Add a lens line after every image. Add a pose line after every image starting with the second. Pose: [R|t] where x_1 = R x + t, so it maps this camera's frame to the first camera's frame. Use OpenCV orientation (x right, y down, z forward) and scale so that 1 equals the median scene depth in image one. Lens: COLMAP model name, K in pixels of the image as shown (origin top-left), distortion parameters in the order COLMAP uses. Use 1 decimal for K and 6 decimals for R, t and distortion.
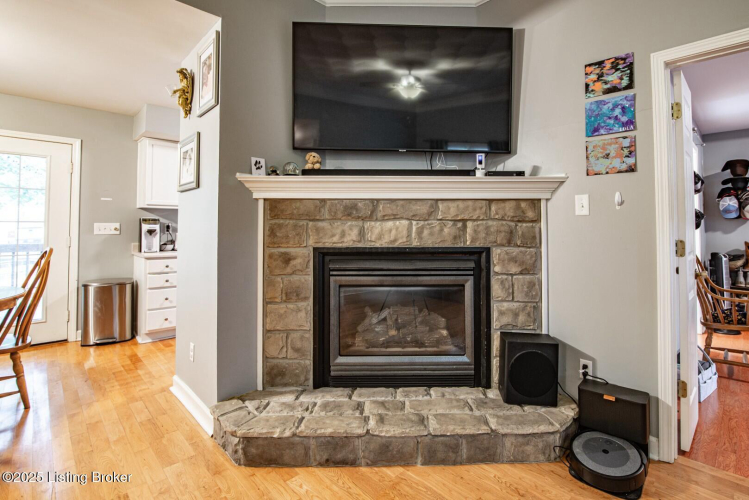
lens RADIAL K [[365.9, 0, 414.9], [0, 365.9, 213.2], [0, 0, 1]] dist [-0.025258, 0.000942]
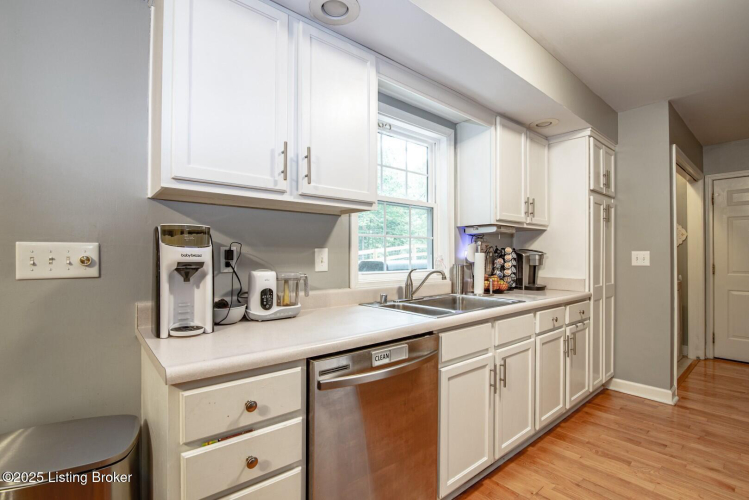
lens RADIAL K [[338.8, 0, 361.0], [0, 338.8, 254.0], [0, 0, 1]] dist [-0.015815, 0.000467]
pose [[0.990990, -0.001503, -0.133928, -0.921666], [0.005907, 0.999455, 0.032492, 0.049931], [0.133807, -0.032990, 0.990458, 1.240329]]
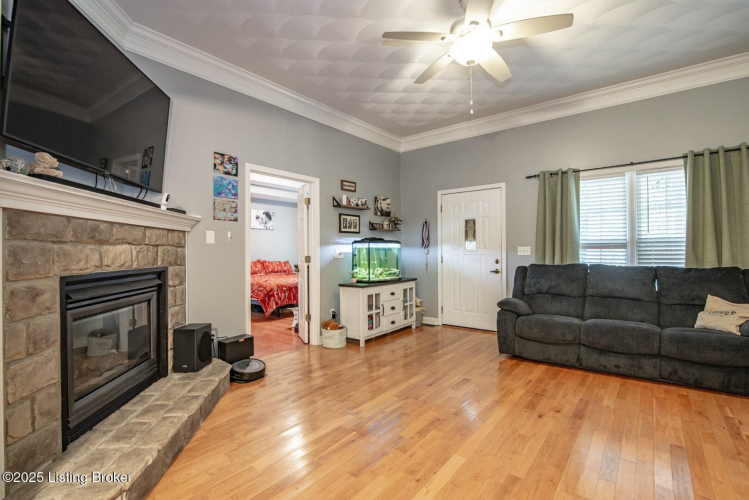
lens RADIAL K [[340.3, 0, 374.5], [0, 340.3, 250.0], [0, 0, 1]] dist [-0.016234, 0.000338]
pose [[-0.087196, 0.003159, 0.996186, -1.056263], [-0.032441, 0.999456, -0.006008, 0.017828], [-0.995663, -0.032842, -0.087046, 0.382205]]
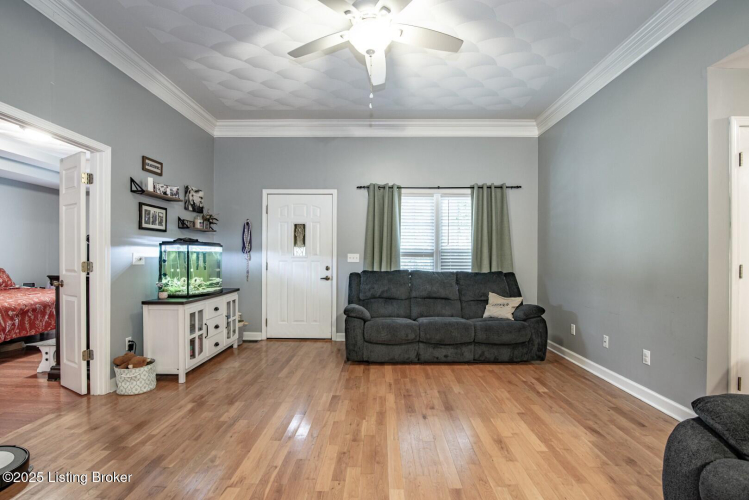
lens RADIAL K [[337.3, 0, 373.5], [0, 337.3, 259.8], [0, 0, 1]] dist [-0.016396, 0.000079]
pose [[-0.672953, -0.011249, 0.739600, -0.734757], [-0.037076, 0.999140, -0.018538, 0.028756], [-0.738755, -0.039896, -0.672792, 0.640153]]
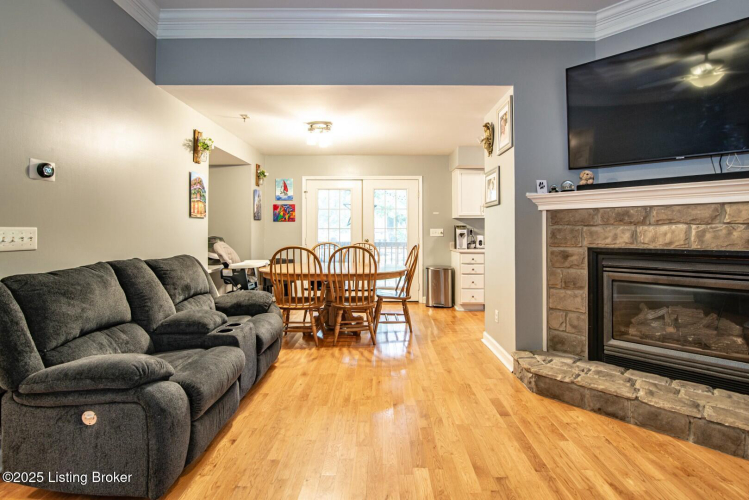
lens RADIAL K [[356.1, 0, 380.5], [0, 356.1, 230.7], [0, 0, 1]] dist [-0.016067, 0.000358]
pose [[0.691015, -0.002770, -0.722835, 0.105835], [0.029525, 0.999266, 0.024396, -0.013454], [0.722237, -0.038199, 0.690590, -0.340948]]
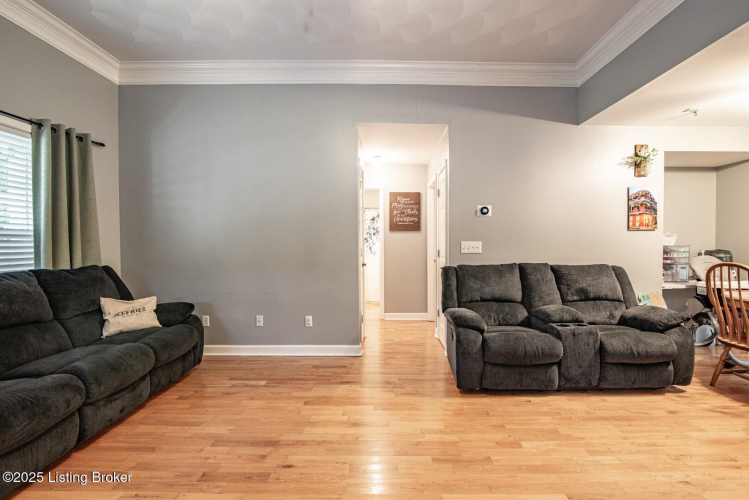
lens RADIAL K [[355.1, 0, 377.5], [0, 355.1, 252.2], [0, 0, 1]] dist [-0.016287, 0.000094]
pose [[-0.741254, 0.015932, -0.671035, 0.367905], [0.027879, 0.999586, -0.007064, 0.021154], [0.670645, -0.023944, -0.741392, 0.531179]]
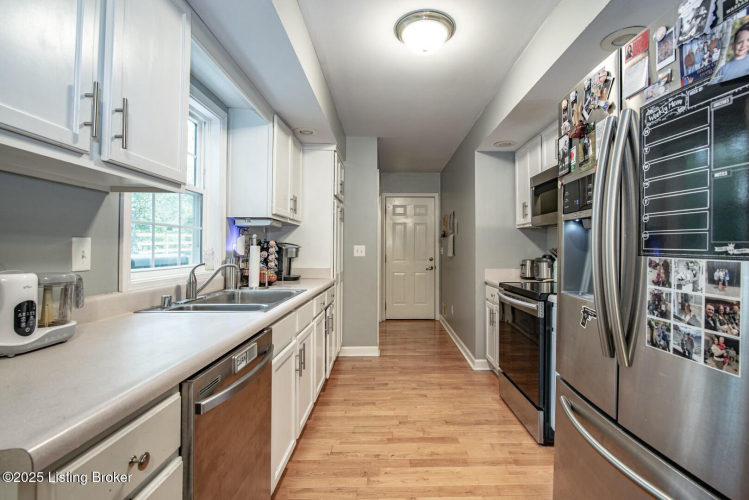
lens RADIAL K [[359.4, 0, 375.8], [0, 359.4, 242.8], [0, 0, 1]] dist [-0.023175, -0.000067]
pose [[0.730335, 0.011874, 0.682986, -1.151748], [-0.026653, 0.999583, 0.011122, 0.051185], [-0.682569, -0.026326, 0.730347, 1.268705]]
